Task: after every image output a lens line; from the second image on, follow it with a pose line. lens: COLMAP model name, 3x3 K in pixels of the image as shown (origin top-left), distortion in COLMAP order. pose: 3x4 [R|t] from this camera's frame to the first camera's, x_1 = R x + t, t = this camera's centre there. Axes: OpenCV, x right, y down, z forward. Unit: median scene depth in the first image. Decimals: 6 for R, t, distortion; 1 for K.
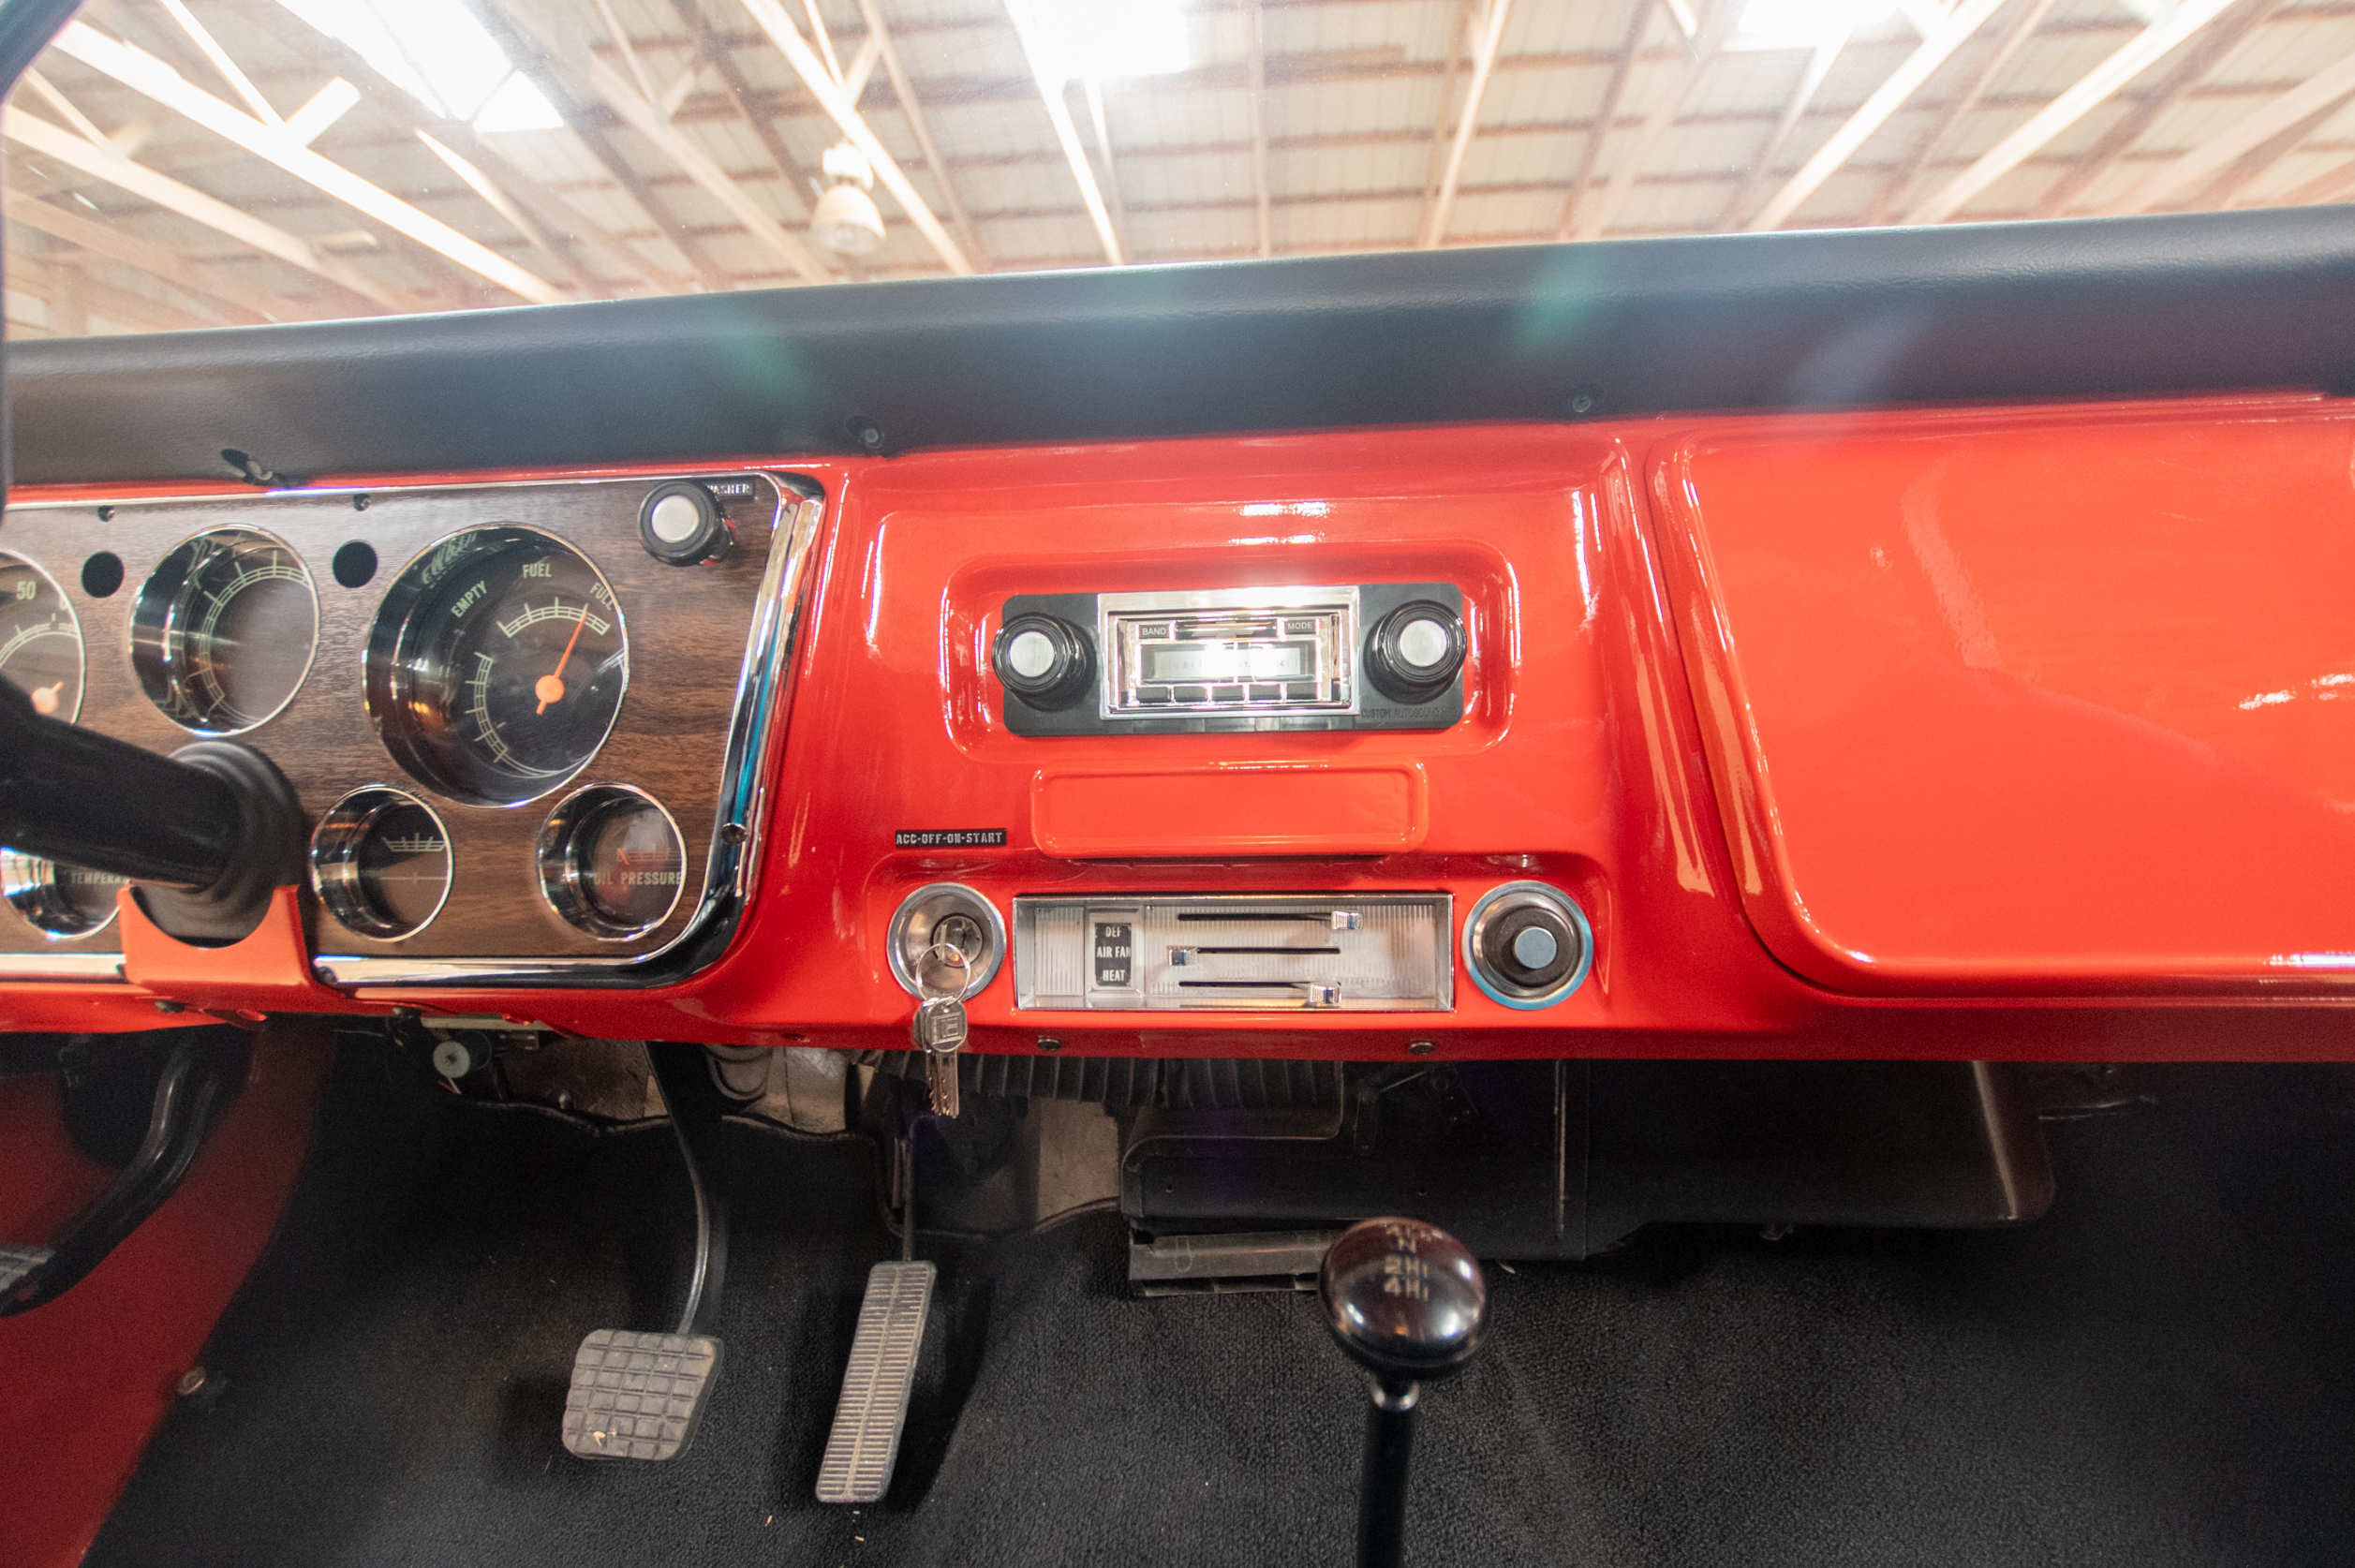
lens RADIAL K [[1071.7, 0, 1189.5], [0, 1071.7, 790.4], [0, 0, 1]] dist [-0.005231, 0.001098]
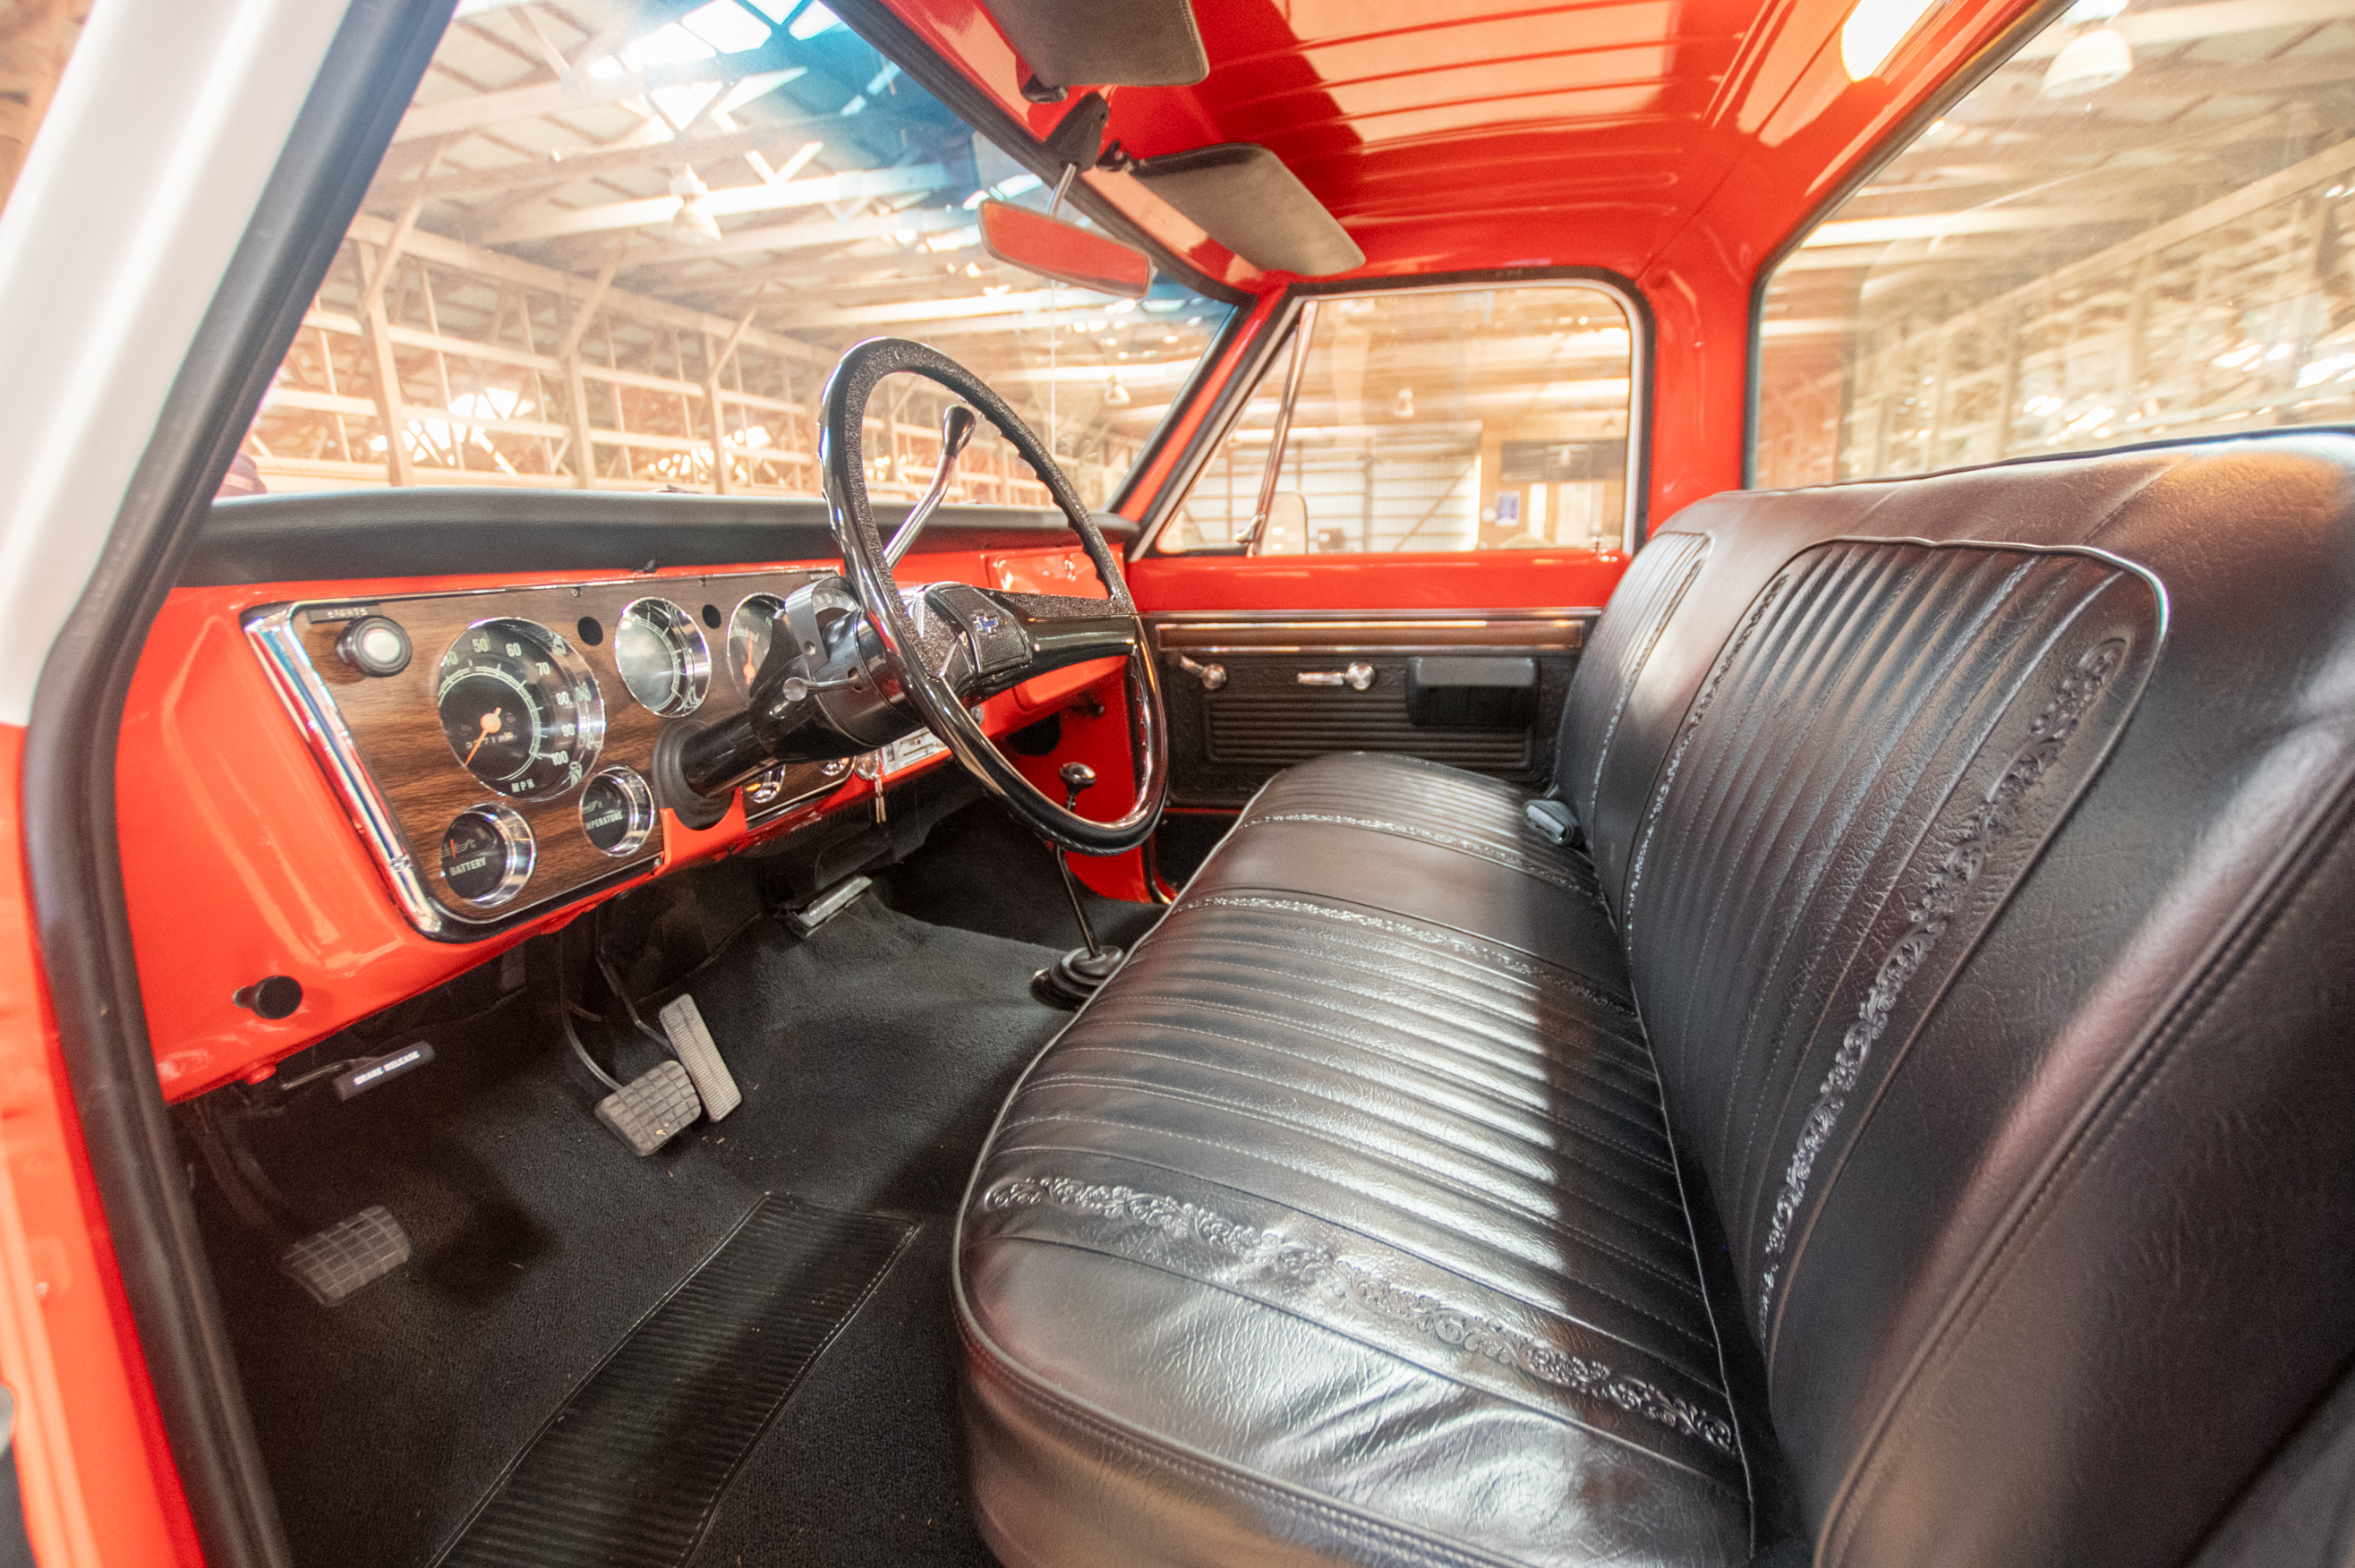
lens RADIAL K [[1020.1, 0, 1190.5], [0, 1020.1, 789.5], [0, 0, 1]] dist [-0.006111, 0.000766]
pose [[0.164706, -0.223994, 0.960572, -2.357308], [0.098691, 0.972728, 0.209907, -0.199698], [-0.981393, 0.060227, 0.182320, -0.145290]]
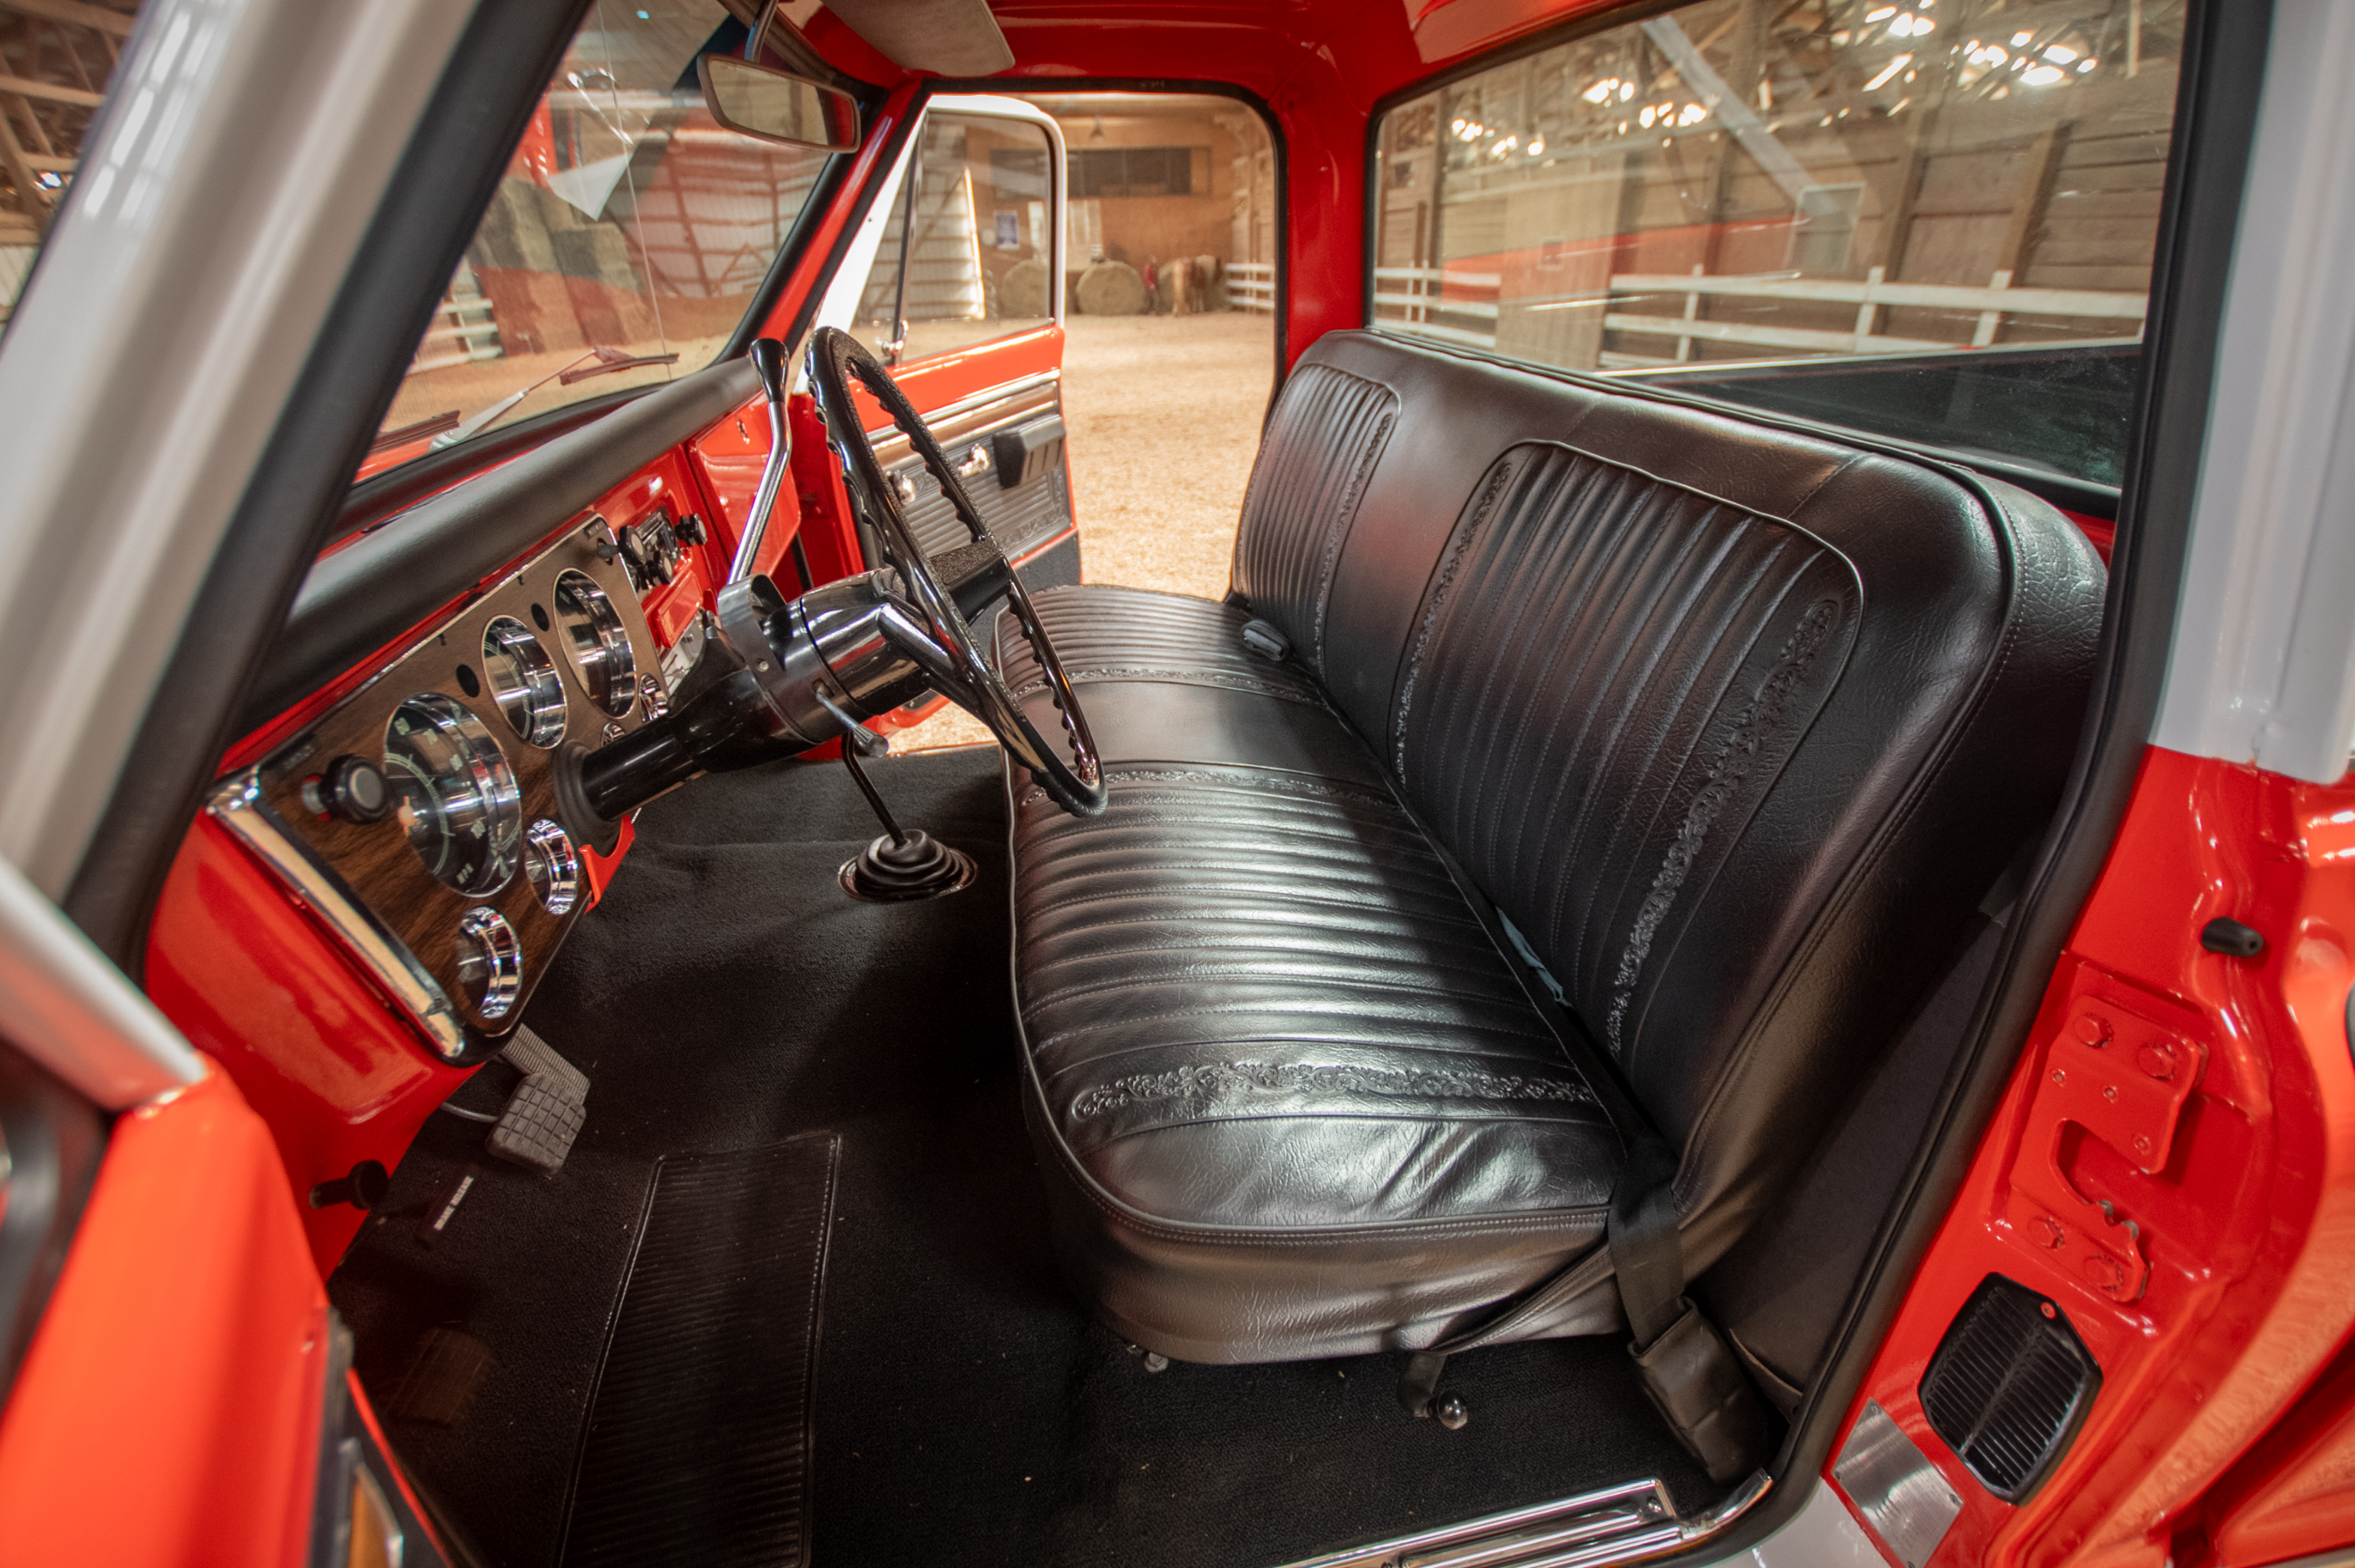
lens RADIAL K [[1020.1, 0, 1190.5], [0, 1020.1, 789.5], [0, 0, 1]] dist [-0.006111, 0.000766]
pose [[-0.283955, -0.430056, 0.856984, -2.444182], [0.113693, 0.872367, 0.475447, -0.591437], [-0.952073, 0.232438, -0.198819, 0.395476]]
